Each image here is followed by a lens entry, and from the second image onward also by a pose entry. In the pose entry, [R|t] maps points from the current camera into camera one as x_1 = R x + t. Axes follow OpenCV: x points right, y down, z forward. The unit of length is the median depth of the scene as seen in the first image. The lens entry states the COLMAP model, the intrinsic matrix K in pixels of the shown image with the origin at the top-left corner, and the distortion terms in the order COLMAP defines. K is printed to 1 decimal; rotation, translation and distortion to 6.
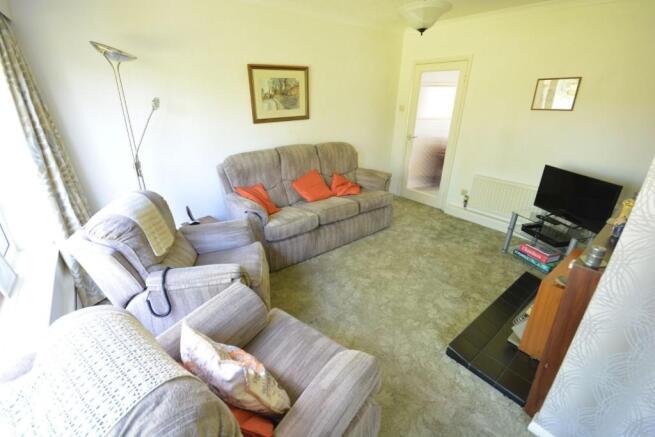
lens RADIAL K [[289.5, 0, 326.4], [0, 289.5, 217.0], [0, 0, 1]] dist [-0.000309, -0.000008]
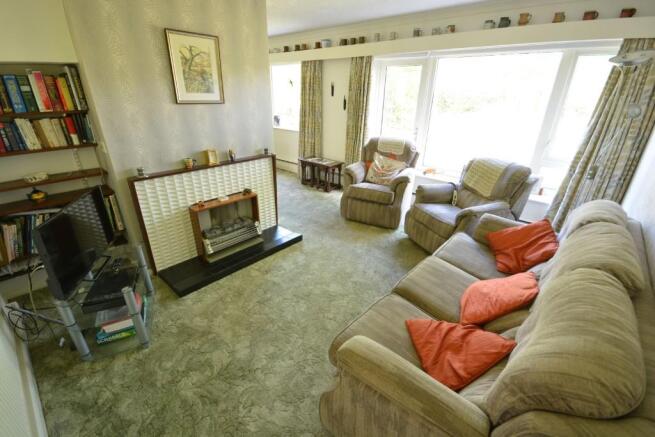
lens RADIAL K [[289.5, 0, 327.4], [0, 289.5, 217.1], [0, 0, 1]] dist [-0.000309, -0.000008]
pose [[-0.987415, 0.044326, -0.151809, 0.369042], [-0.078607, 0.695385, 0.714325, -0.619928], [0.137229, 0.717269, -0.683149, 1.485251]]
